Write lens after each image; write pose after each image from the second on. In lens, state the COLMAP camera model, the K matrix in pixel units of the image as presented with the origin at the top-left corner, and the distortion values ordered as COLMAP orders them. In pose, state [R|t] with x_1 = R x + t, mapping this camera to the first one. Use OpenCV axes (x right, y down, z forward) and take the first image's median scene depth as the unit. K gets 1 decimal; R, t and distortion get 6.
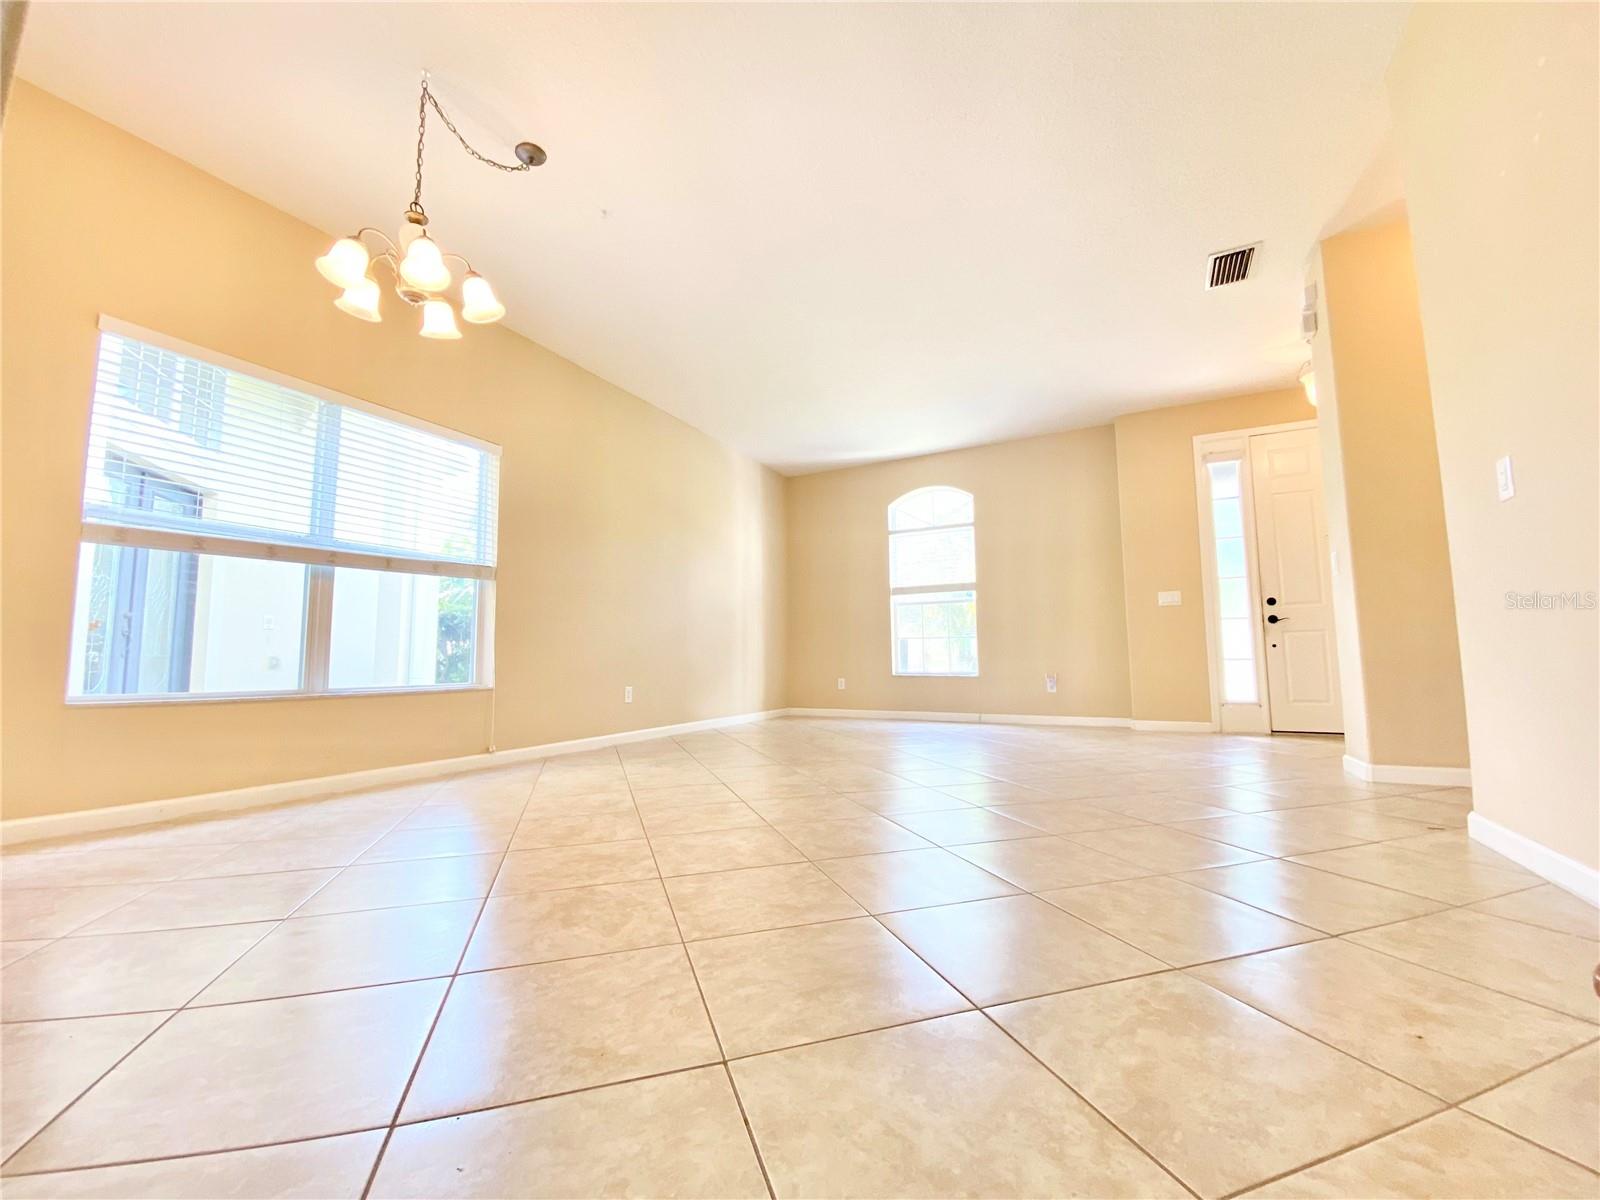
lens RADIAL K [[649.8, 0, 792.6], [0, 649.8, 600.7], [0, 0, 1]] dist [0.023189, -0.020987]
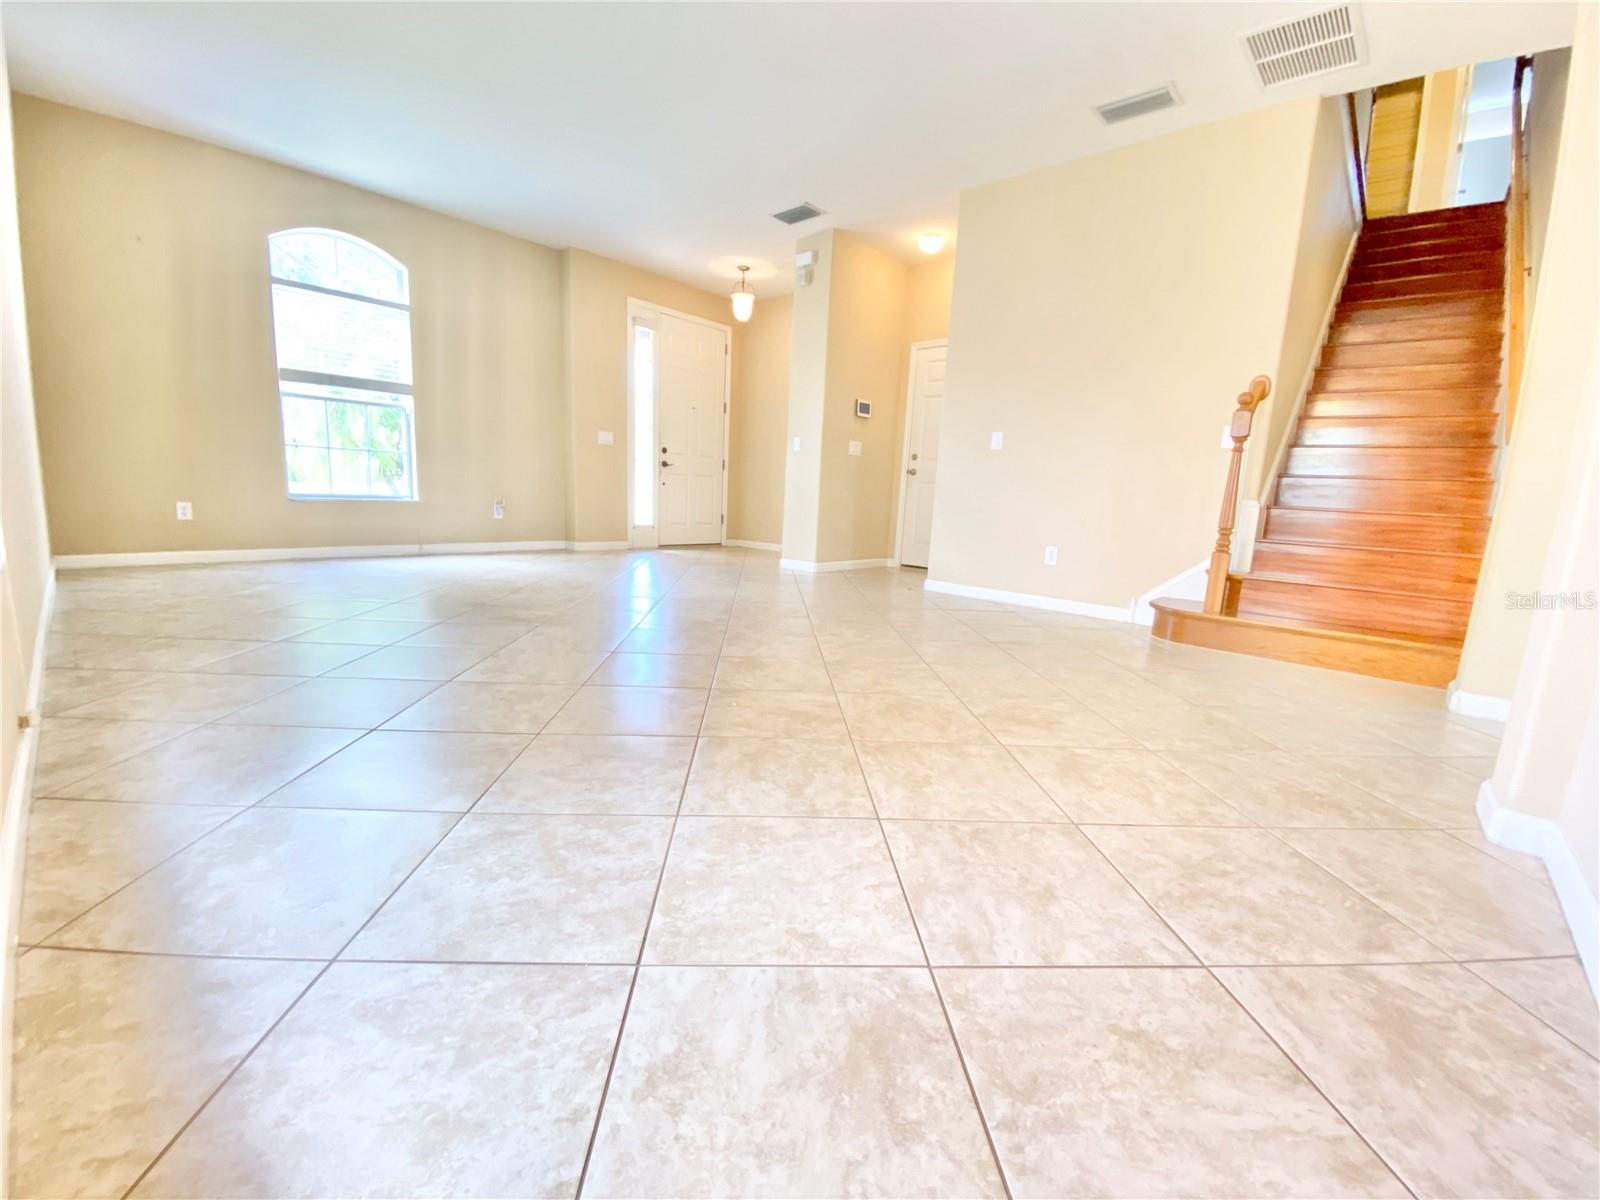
lens RADIAL K [[644.8, 0, 811.4], [0, 644.8, 606.0], [0, 0, 1]] dist [0.022729, -0.034245]
pose [[0.236401, -0.147323, 0.960422, -0.711264], [-0.145075, 0.972008, 0.184809, 0.031271], [-0.960764, -0.183022, 0.208410, 0.512035]]
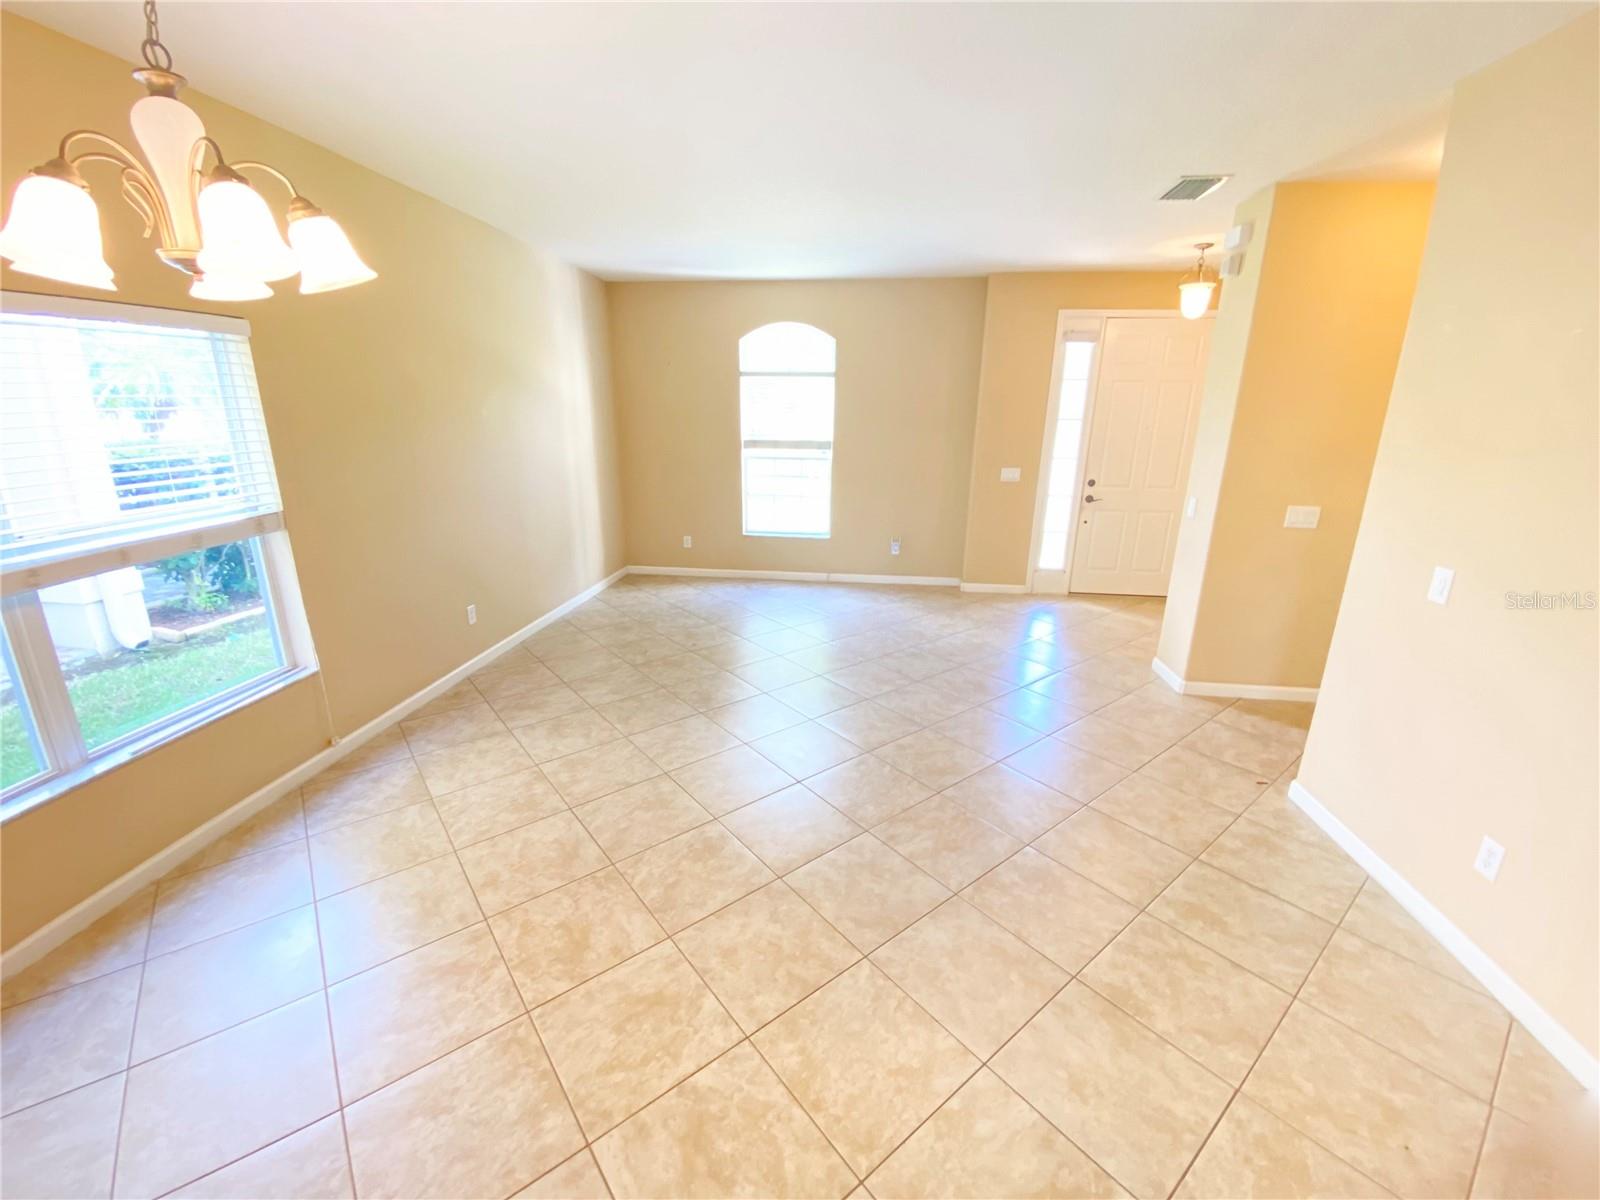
lens RADIAL K [[653.4, 0, 794.5], [0, 653.4, 603.3], [0, 0, 1]] dist [0.020968, -0.020356]
pose [[0.935218, -0.083348, 0.344122, -0.204931], [-0.050829, 0.930229, 0.363444, -0.259801], [-0.350404, -0.357390, 0.865730, 0.178011]]
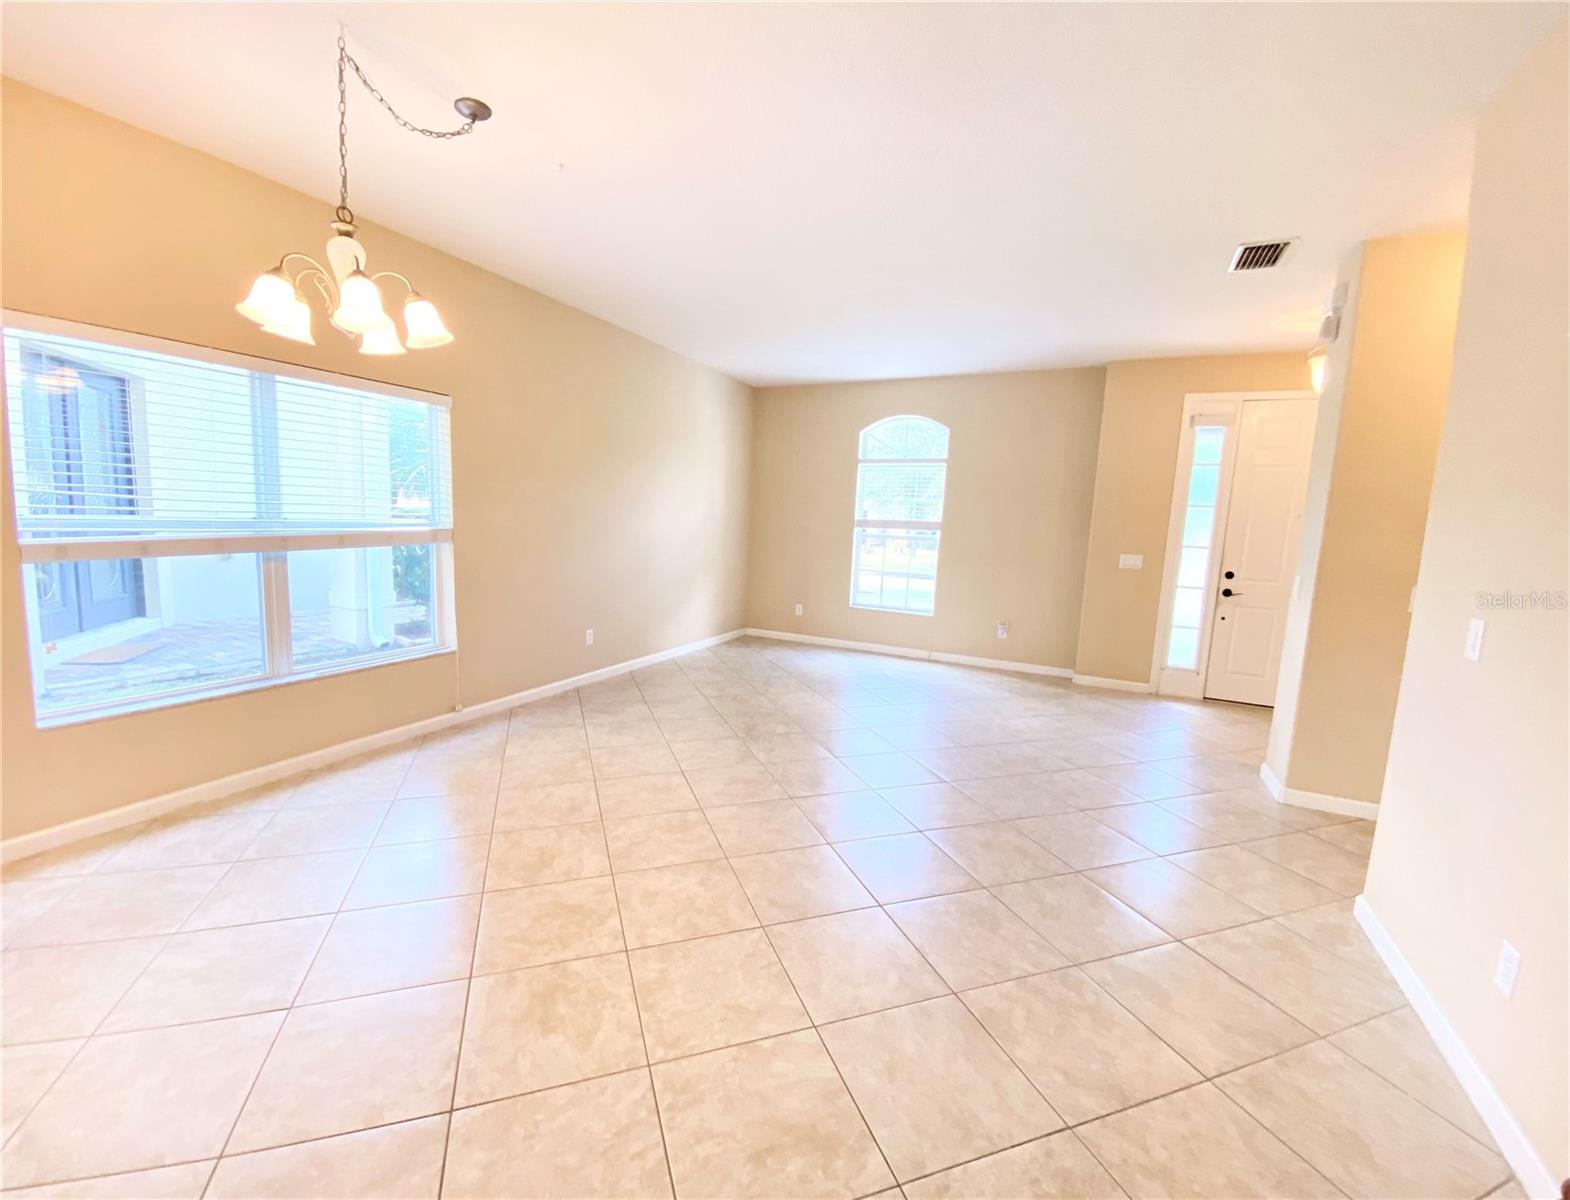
lens RADIAL K [[650.6, 0, 762.6], [0, 650.6, 601.1], [0, 0, 1]] dist [0.024168, -0.021348]
pose [[0.998516, 0.048126, 0.025495, -0.014044], [-0.052607, 0.973427, 0.222871, -0.201328], [-0.014091, -0.223881, 0.974515, 0.023771]]
